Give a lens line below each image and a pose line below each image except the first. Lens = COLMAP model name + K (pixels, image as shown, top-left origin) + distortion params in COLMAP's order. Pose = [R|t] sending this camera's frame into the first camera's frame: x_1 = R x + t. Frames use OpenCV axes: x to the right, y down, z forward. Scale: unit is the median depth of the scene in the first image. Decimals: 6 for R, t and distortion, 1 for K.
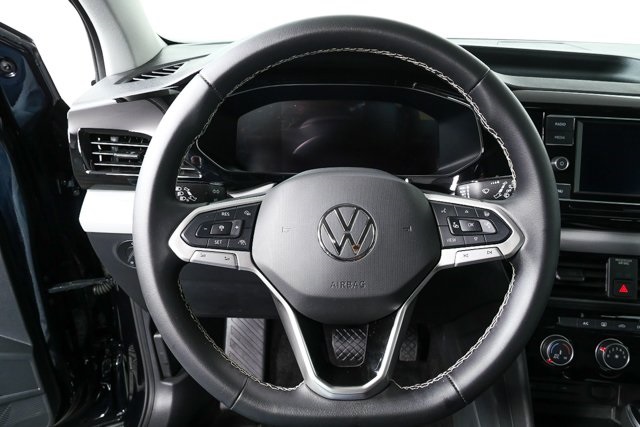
lens RADIAL K [[459.1, 0, 319.6], [0, 459.1, 216.7], [0, 0, 1]] dist [-0.044154, 0.017050]
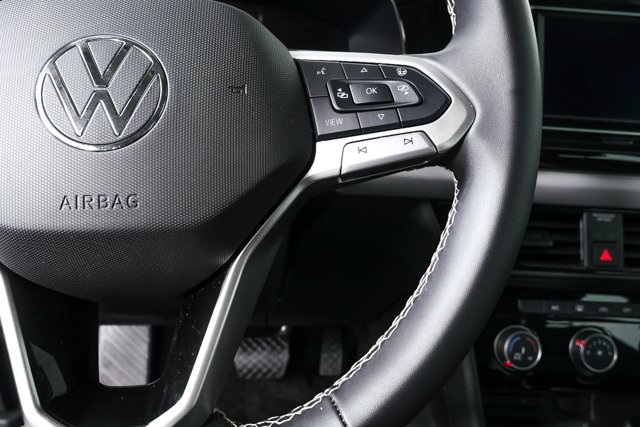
lens RADIAL K [[459.1, 0, 315.4], [0, 459.1, 218.4], [0, 0, 1]] dist [-0.044154, 0.017050]
pose [[0.993472, -0.010581, 0.113582, 0.147783], [0.014441, 0.999344, -0.033220, 0.122218], [-0.113156, 0.034644, 0.992973, 0.357706]]
